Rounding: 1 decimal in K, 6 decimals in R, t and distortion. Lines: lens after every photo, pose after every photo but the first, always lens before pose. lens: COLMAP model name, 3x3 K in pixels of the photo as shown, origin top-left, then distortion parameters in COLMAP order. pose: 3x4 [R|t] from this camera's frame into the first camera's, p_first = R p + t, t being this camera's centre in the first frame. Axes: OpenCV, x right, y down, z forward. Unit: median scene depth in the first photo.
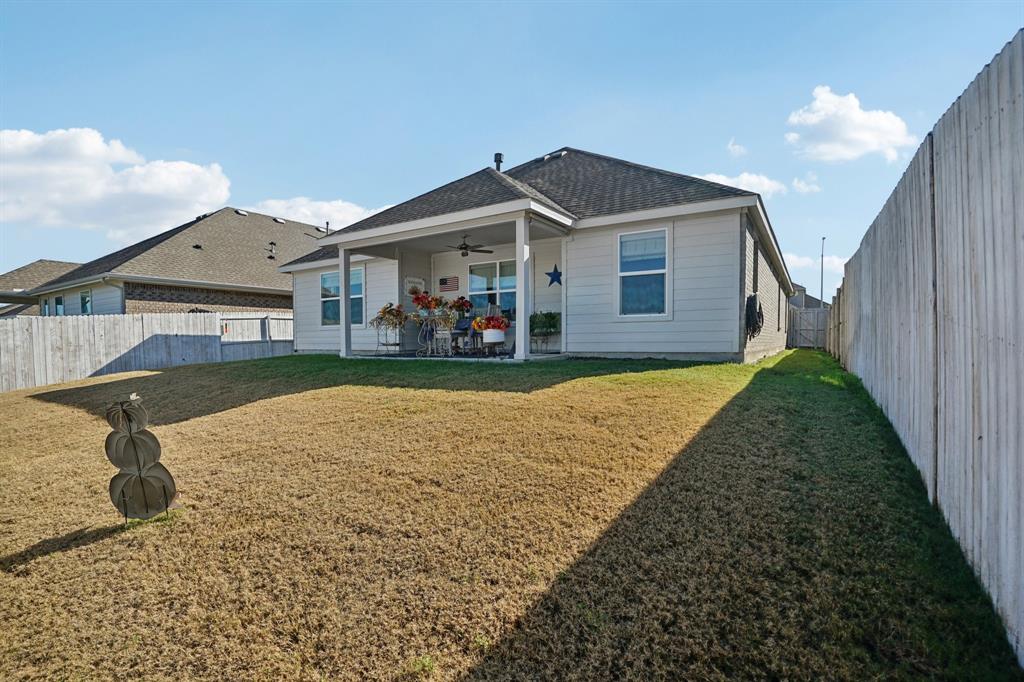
lens RADIAL K [[477.3, 0, 509.0], [0, 477.3, 337.8], [0, 0, 1]] dist [-0.049777, 0.016412]
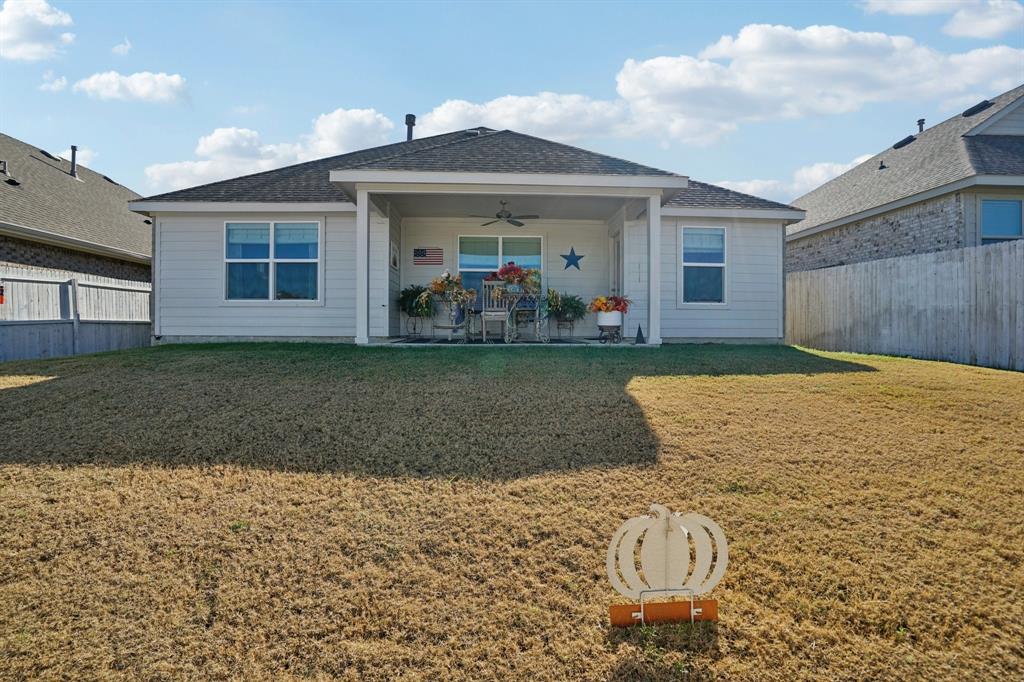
lens RADIAL K [[477.3, 0, 482.6], [0, 477.3, 322.8], [0, 0, 1]] dist [-0.049777, 0.016412]
pose [[0.824262, 0.020986, 0.565820, -0.586399], [-0.012417, 0.999743, -0.018992, 0.018407], [-0.566073, 0.008629, 0.824310, 0.312441]]
